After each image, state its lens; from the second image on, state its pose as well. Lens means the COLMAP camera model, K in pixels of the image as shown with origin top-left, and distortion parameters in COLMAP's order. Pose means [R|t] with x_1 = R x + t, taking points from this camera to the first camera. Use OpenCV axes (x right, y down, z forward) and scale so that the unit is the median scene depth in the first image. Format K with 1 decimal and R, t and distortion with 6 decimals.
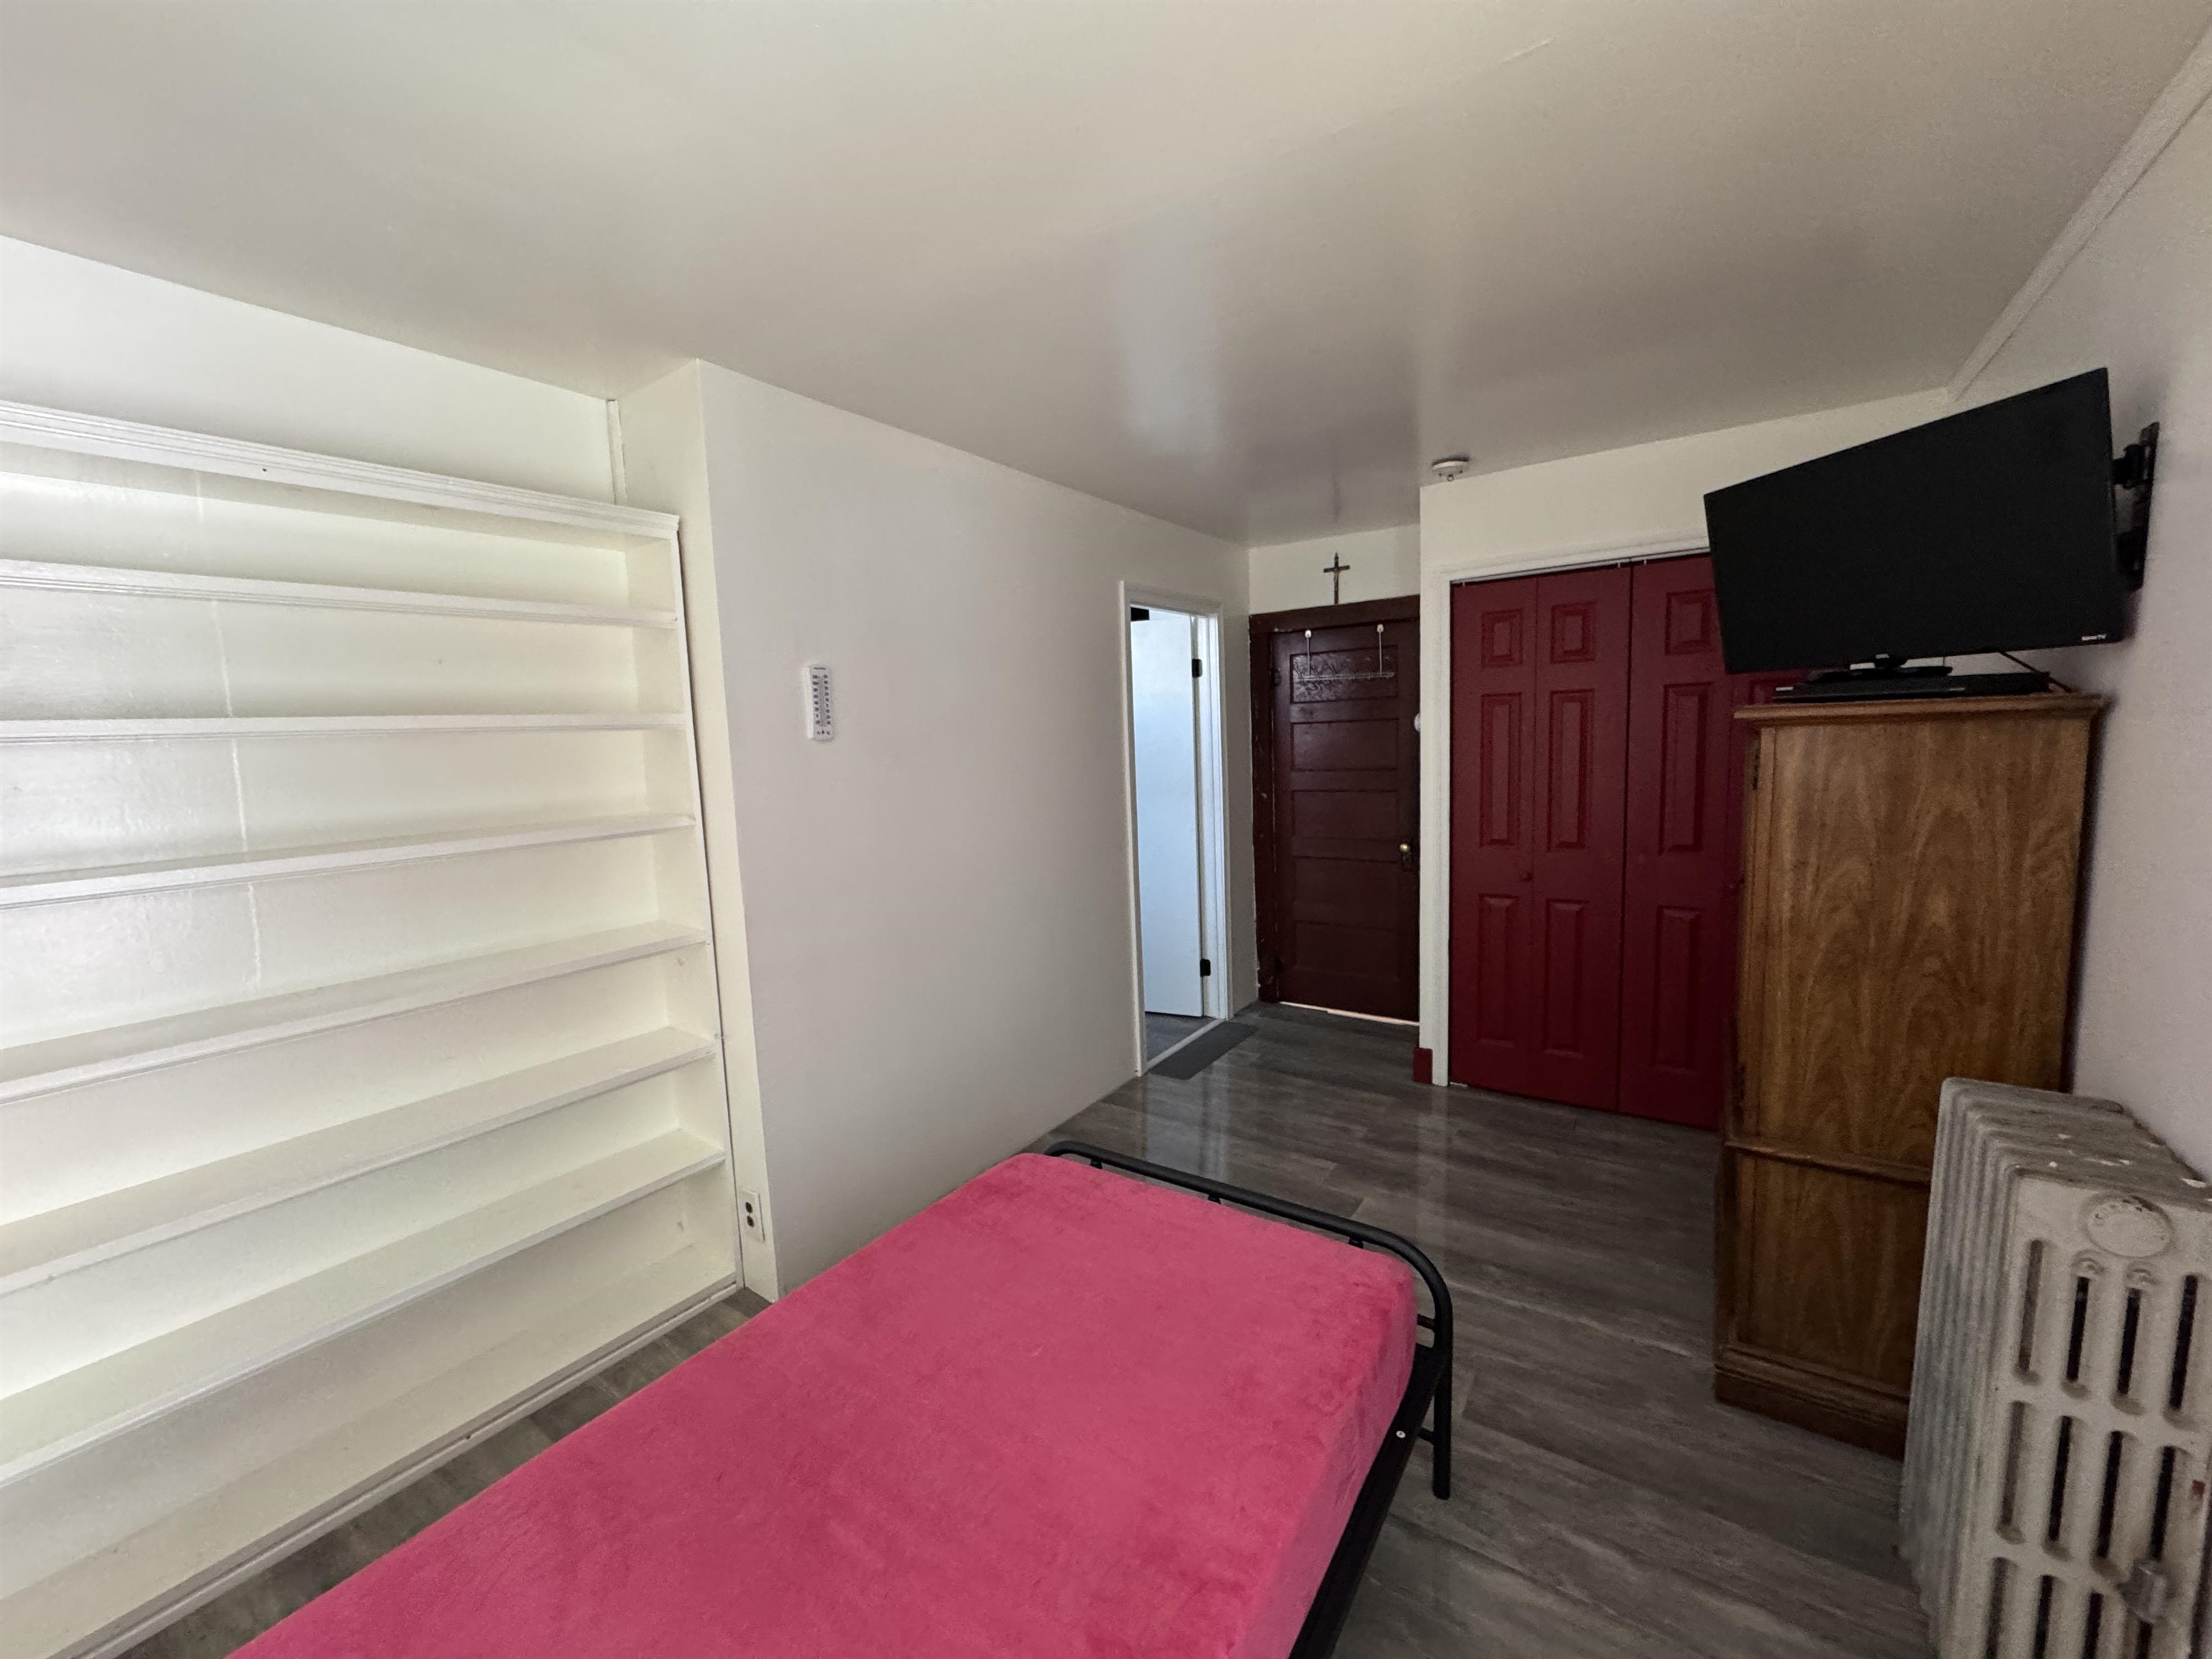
lens RADIAL K [[882.8, 0, 1105.9], [0, 882.8, 835.4], [0, 0, 1]] dist [0.002157, -0.000257]
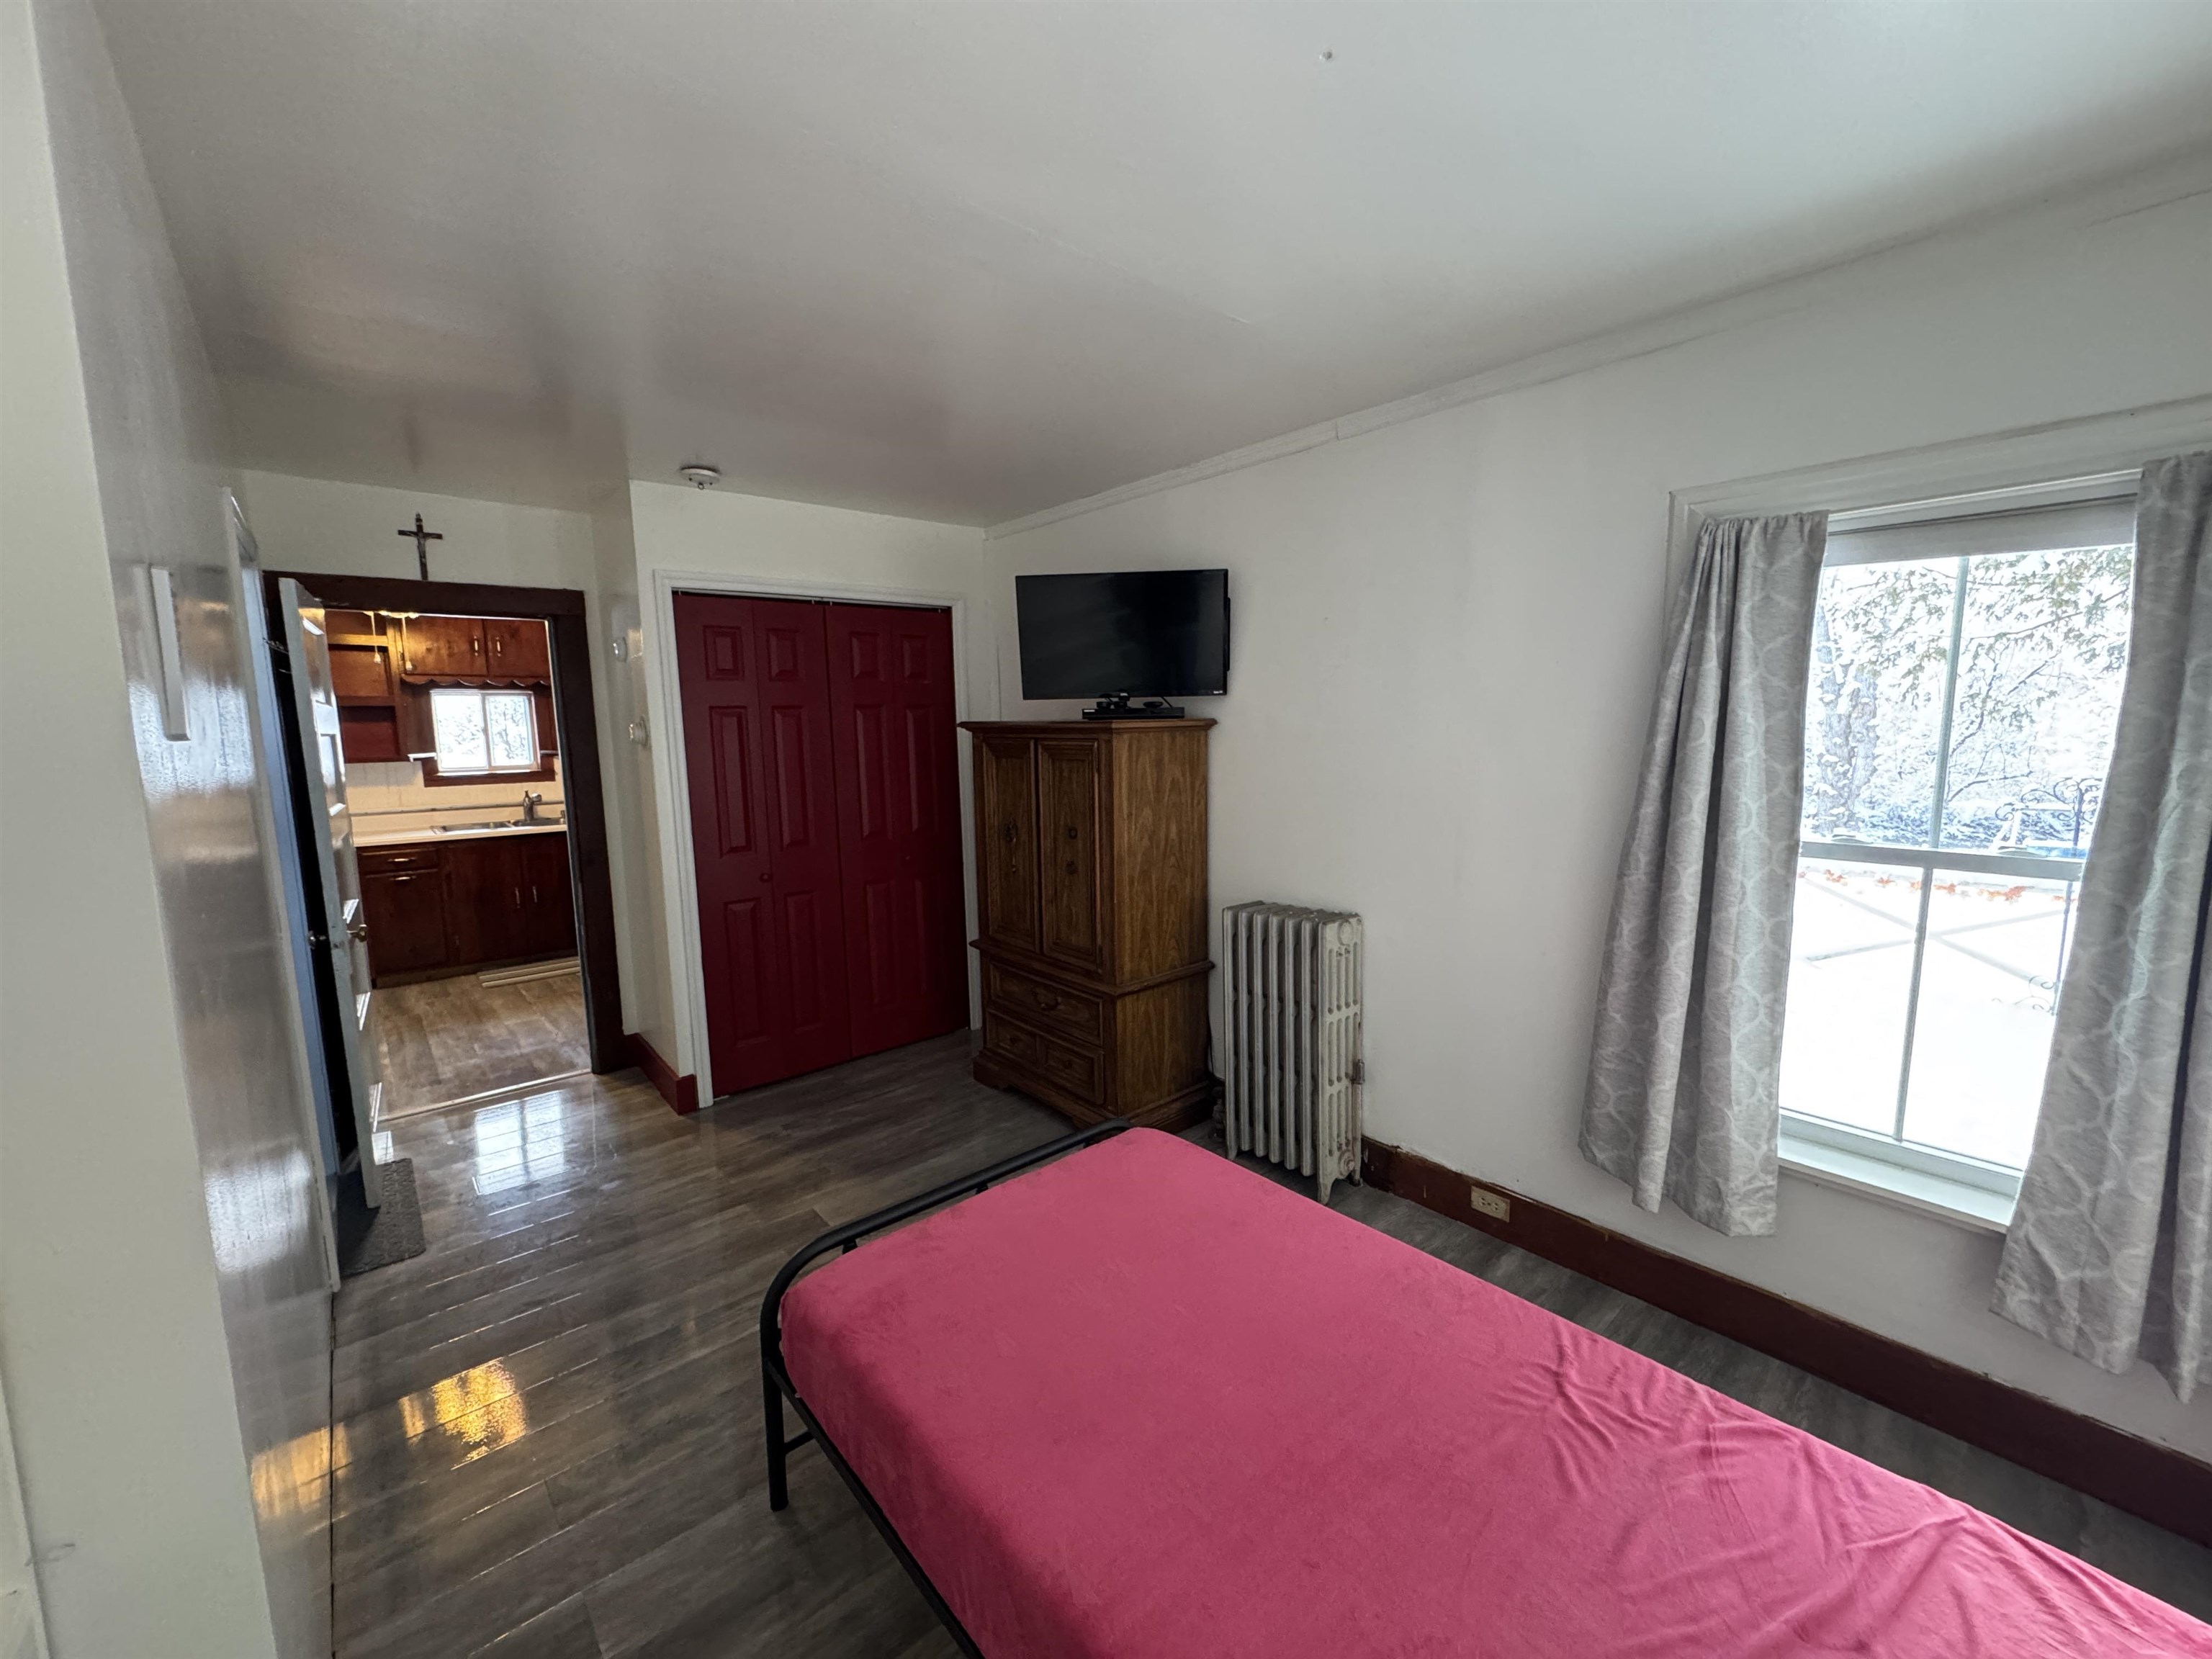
lens RADIAL K [[882.8, 0, 1102.9], [0, 882.8, 833.9], [0, 0, 1]] dist [0.002157, -0.000257]
pose [[0.253534, -0.093543, 0.962793, -0.776962], [0.123167, 0.990334, 0.063785, -0.040865], [-0.959453, 0.102413, 0.262605, 0.552617]]
